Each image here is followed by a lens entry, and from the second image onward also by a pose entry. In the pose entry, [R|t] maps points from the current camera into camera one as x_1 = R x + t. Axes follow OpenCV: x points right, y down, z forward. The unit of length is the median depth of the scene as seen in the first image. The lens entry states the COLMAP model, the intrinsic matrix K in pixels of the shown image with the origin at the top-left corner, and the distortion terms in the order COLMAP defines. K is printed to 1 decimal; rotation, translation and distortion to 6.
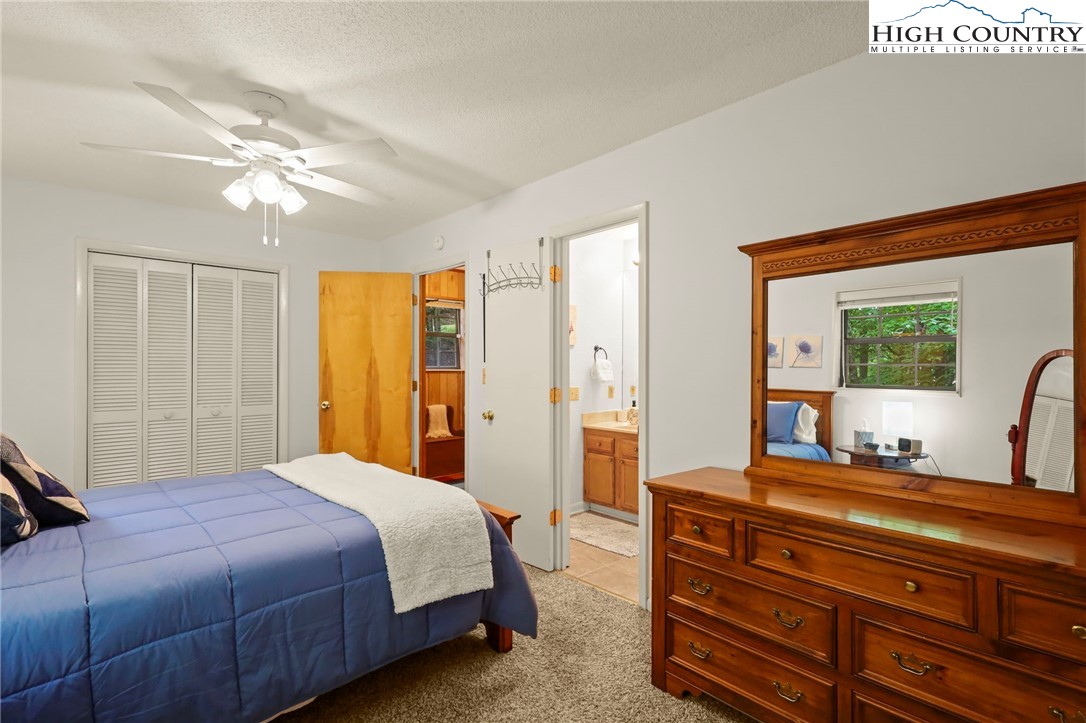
lens RADIAL K [[485.6, 0, 543.1], [0, 485.6, 365.3], [0, 0, 1]] dist [-0.000469, 0.000016]
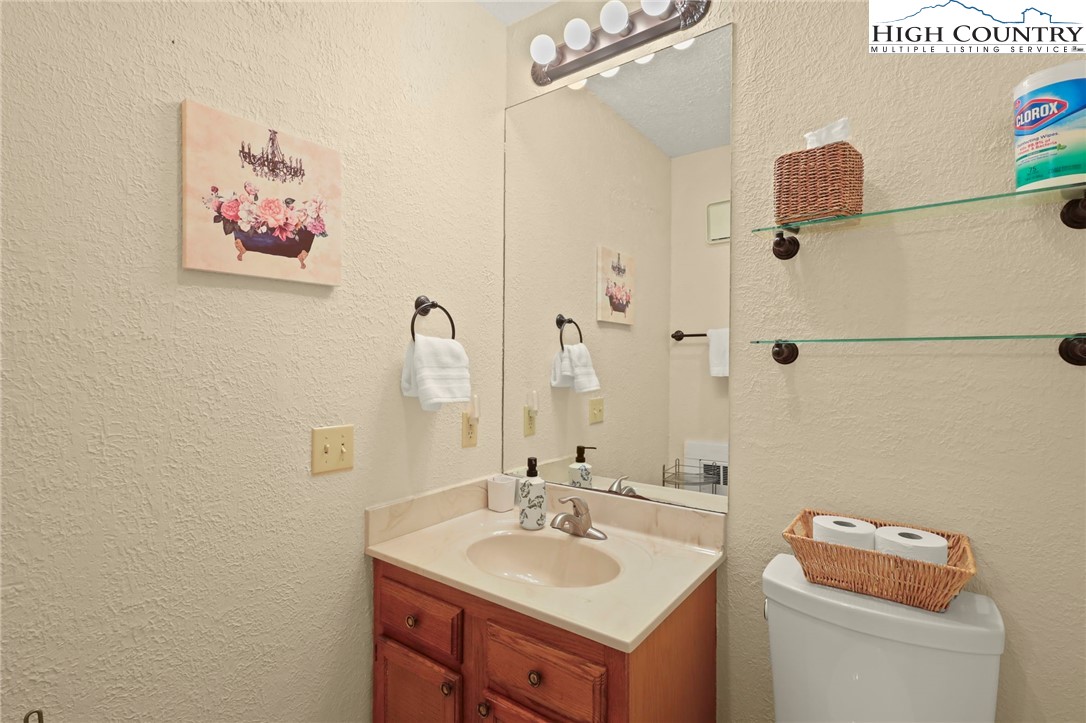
lens RADIAL K [[485.6, 0, 543.0], [0, 485.6, 360.2], [0, 0, 1]] dist [-0.000469, 0.000016]
pose [[0.982021, 0.001673, 0.188766, 0.130017], [-0.002489, 0.999989, 0.004085, 0.001525], [-0.188757, -0.004482, 0.982014, 0.661843]]
